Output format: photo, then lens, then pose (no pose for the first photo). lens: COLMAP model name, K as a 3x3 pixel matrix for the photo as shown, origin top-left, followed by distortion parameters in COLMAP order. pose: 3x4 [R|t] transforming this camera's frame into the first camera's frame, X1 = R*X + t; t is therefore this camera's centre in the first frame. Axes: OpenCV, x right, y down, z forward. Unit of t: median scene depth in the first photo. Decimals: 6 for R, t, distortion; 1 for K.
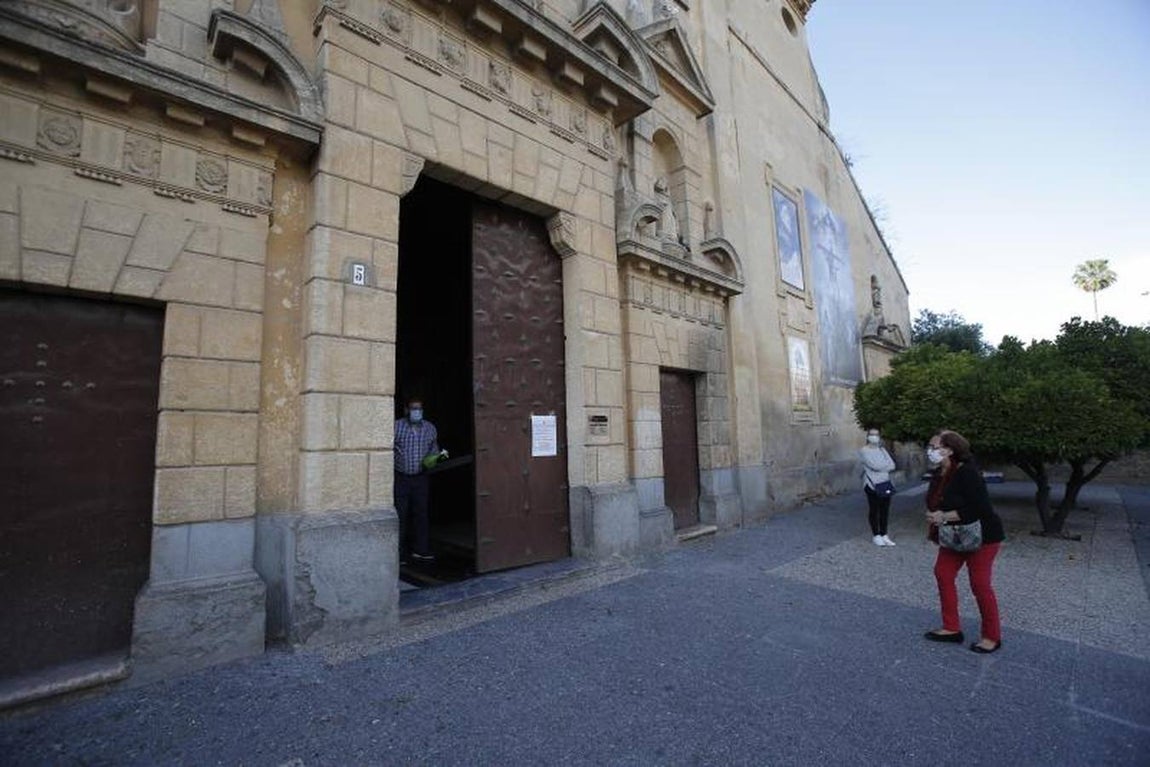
lens RADIAL K [[523.9, 0, 571.8], [0, 523.9, 380.5], [0, 0, 1]] dist [-0.073428, 0.031908]
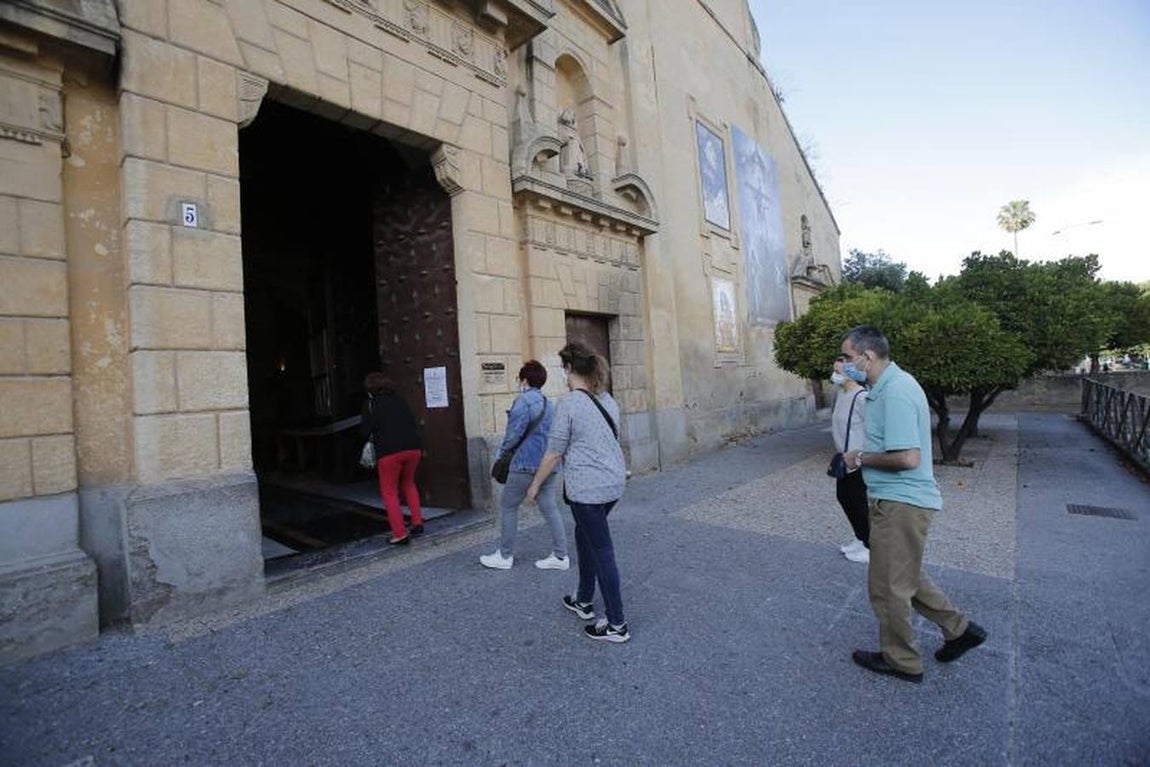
lens RADIAL K [[523.9, 0, 571.8], [0, 523.9, 380.5], [0, 0, 1]] dist [-0.073428, 0.031908]
pose [[0.995604, -0.039640, 0.084864, 0.121842], [0.031246, 0.994691, 0.098053, 0.009595], [-0.088301, -0.094970, 0.991556, 0.044080]]
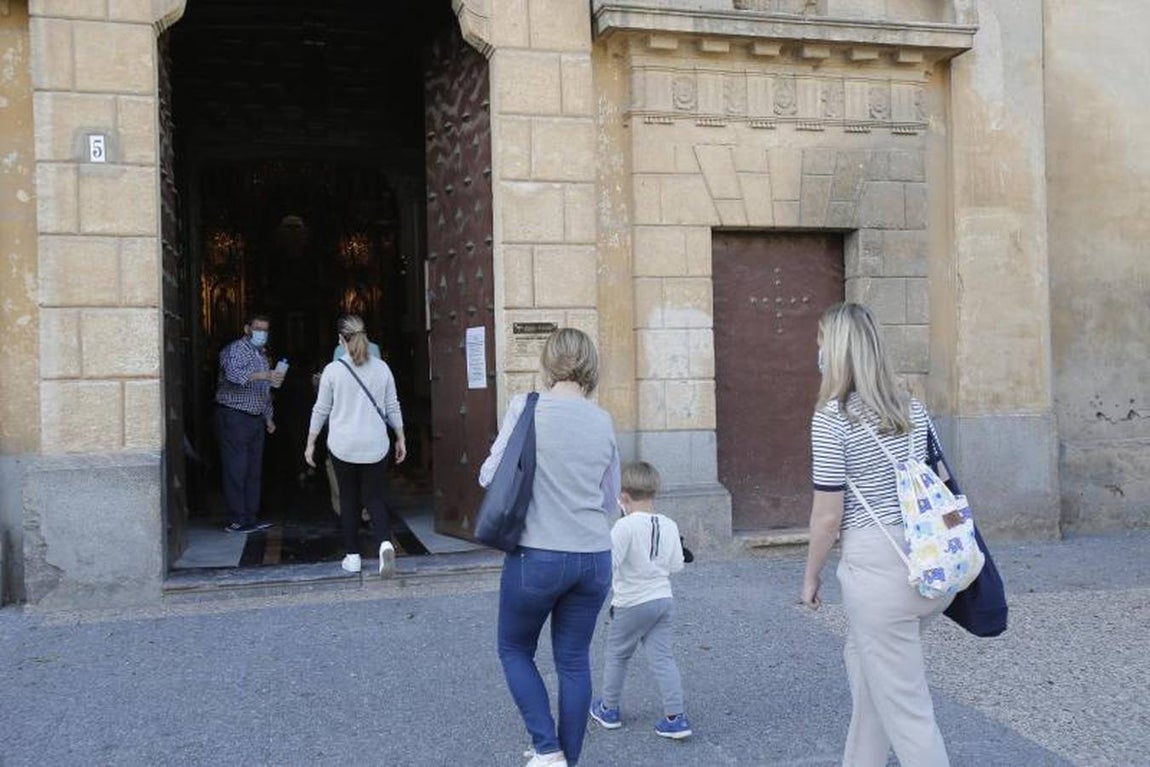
lens RADIAL K [[1091.7, 0, 575.8], [0, 1091.7, 378.0], [0, 0, 1]] dist [-0.020968, 0.127997]
pose [[0.879891, 0.002502, -0.475169, 0.761618], [0.056717, 0.992284, 0.110250, -0.006856], [0.471779, -0.123958, 0.872960, -0.087951]]
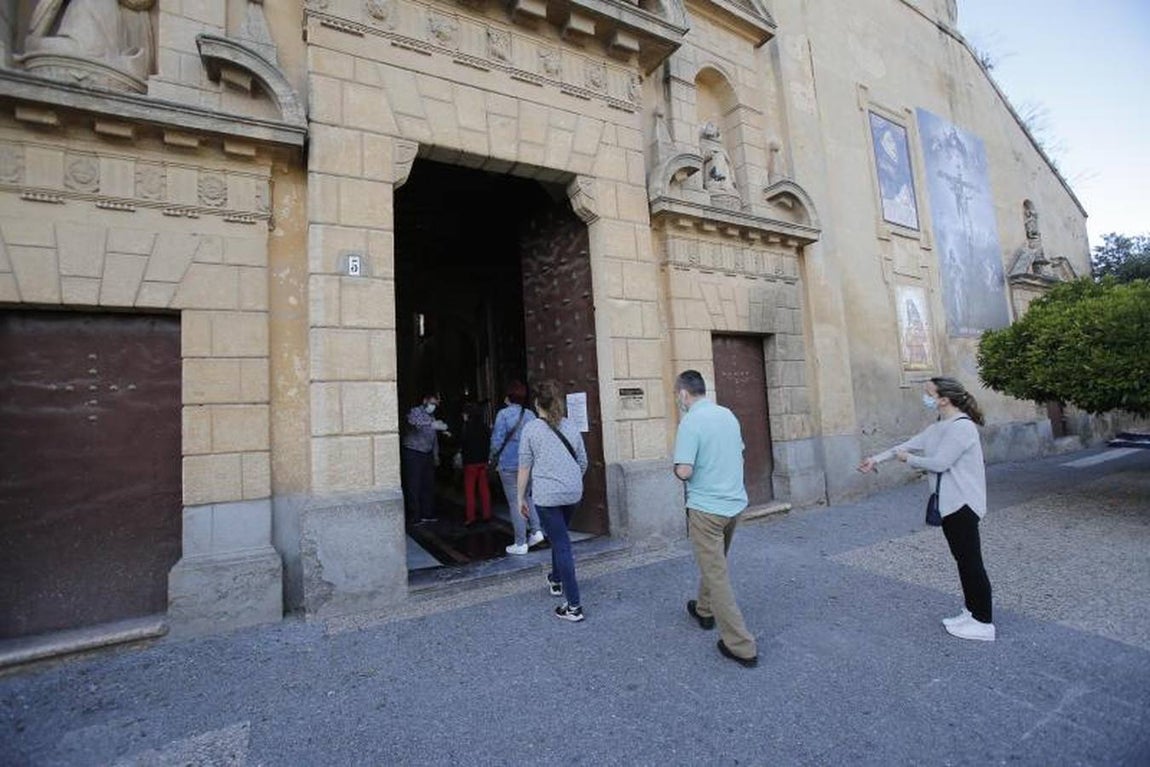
lens RADIAL K [[523.9, 0, 571.8], [0, 523.9, 380.5], [0, 0, 1]] dist [-0.073428, 0.031908]
pose [[0.967440, -0.053210, -0.247444, 0.200428], [0.065271, 0.997034, 0.040791, 0.008006], [0.244539, -0.055613, 0.968043, 0.071103]]
